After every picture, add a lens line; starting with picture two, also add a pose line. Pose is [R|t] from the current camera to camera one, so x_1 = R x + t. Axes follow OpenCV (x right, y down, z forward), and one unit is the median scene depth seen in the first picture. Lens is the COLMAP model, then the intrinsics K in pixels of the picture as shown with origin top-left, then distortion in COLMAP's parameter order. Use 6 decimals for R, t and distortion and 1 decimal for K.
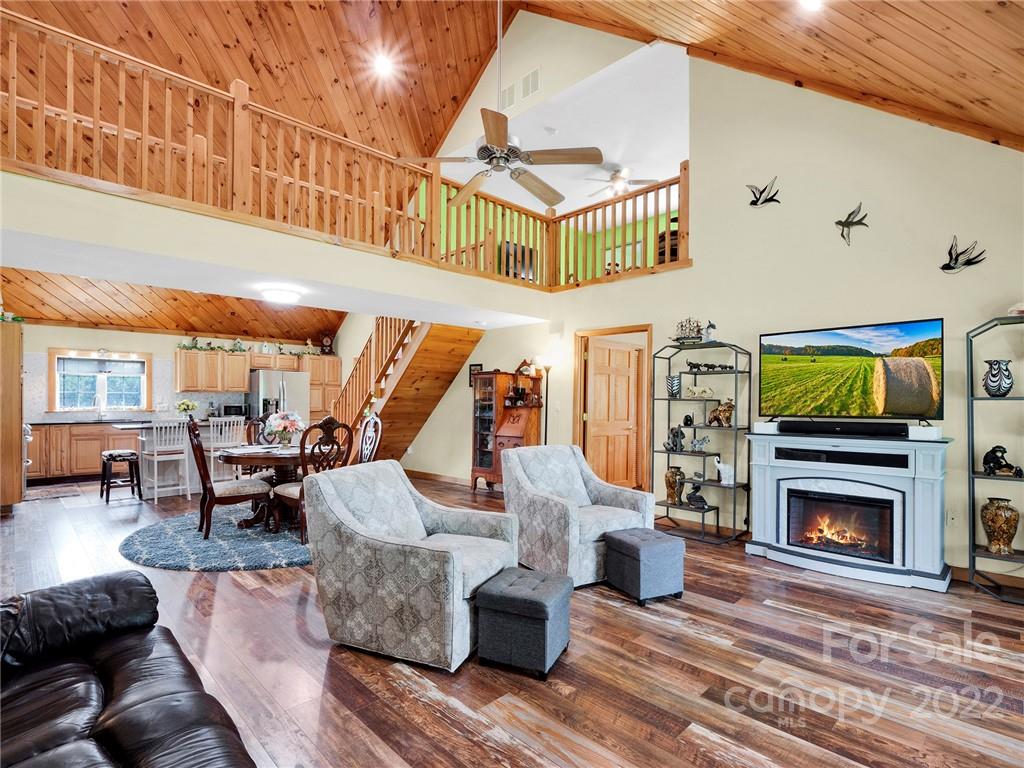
lens RADIAL K [[512.1, 0, 516.7], [0, 512.1, 403.8], [0, 0, 1]] dist [-0.003162, -0.012416]
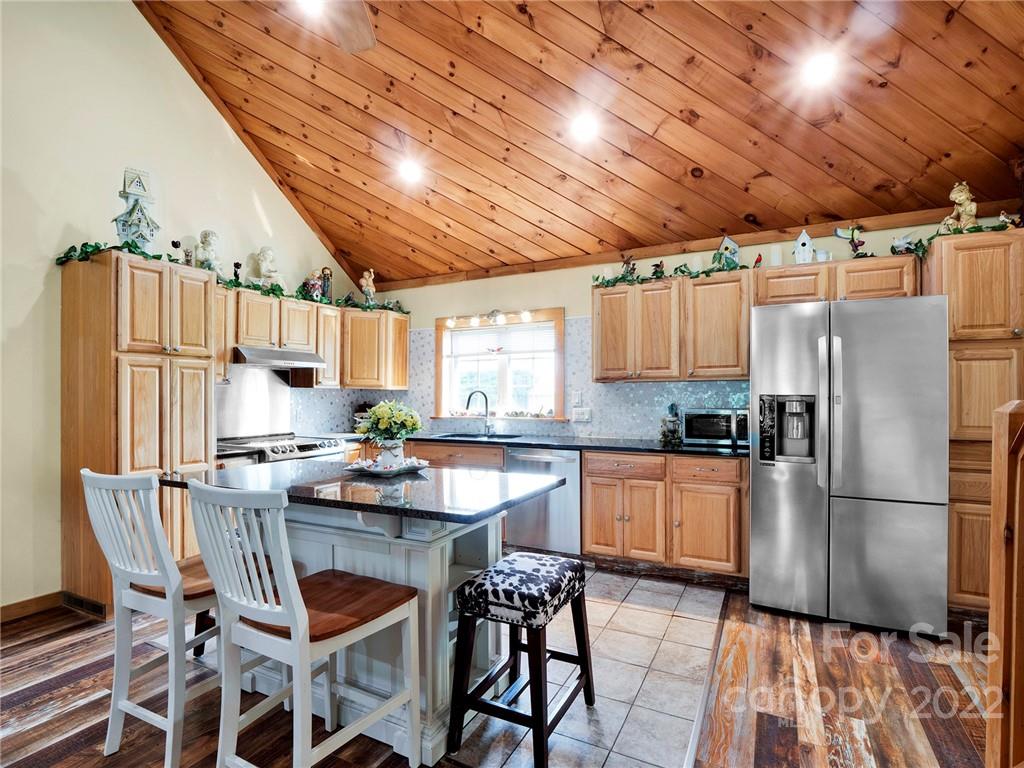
lens RADIAL K [[512.3, 0, 493.7], [0, 512.3, 390.9], [0, 0, 1]] dist [-0.008035, -0.001871]
pose [[0.288396, -0.013501, -0.957416, -0.282879], [-0.001945, 0.999890, -0.014686, -0.009553], [0.957509, 0.006097, 0.288338, 0.895236]]
